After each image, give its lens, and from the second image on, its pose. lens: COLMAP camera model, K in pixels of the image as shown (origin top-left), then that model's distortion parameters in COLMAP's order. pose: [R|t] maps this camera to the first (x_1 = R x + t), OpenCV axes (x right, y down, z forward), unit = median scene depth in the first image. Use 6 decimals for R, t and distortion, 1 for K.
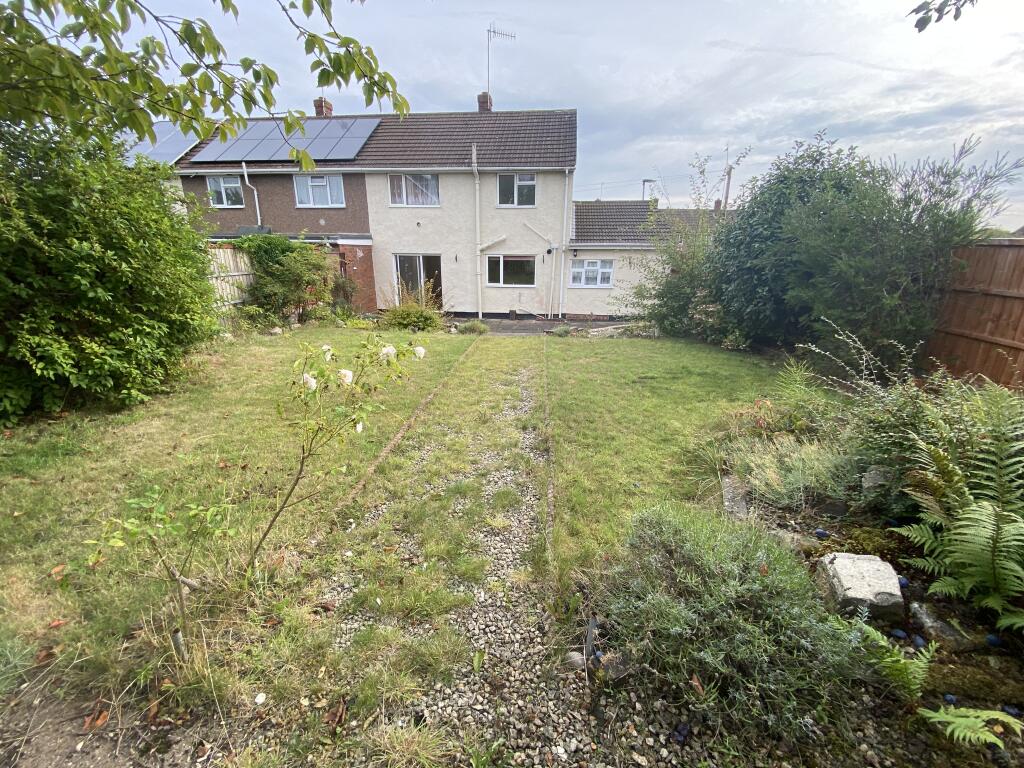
lens RADIAL K [[418.0, 0, 512.0], [0, 418.0, 384.0], [0, 0, 1]] dist [-0.028974, -0.000357]
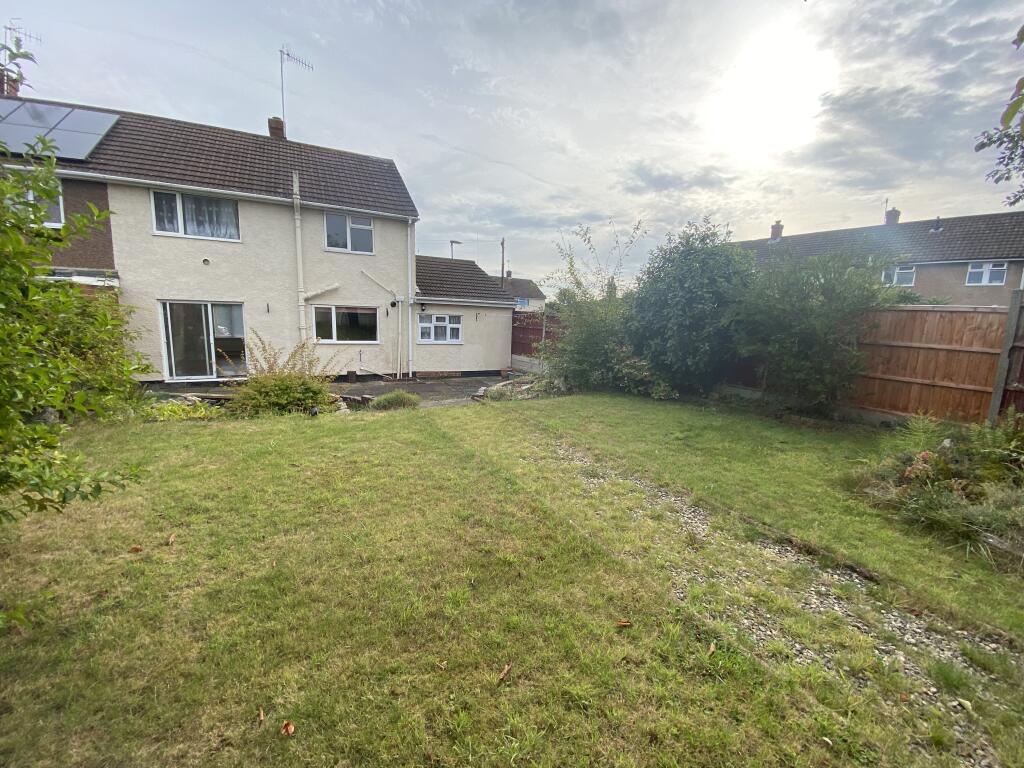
lens RADIAL K [[411.4, 0, 512.0], [0, 411.4, 384.0], [0, 0, 1]] dist [0.000052, -0.014107]
pose [[0.841904, -0.065182, 0.535677, -0.177148], [0.130890, 0.987700, -0.085531, -0.039496], [-0.523513, 0.142123, 0.840080, 0.146182]]
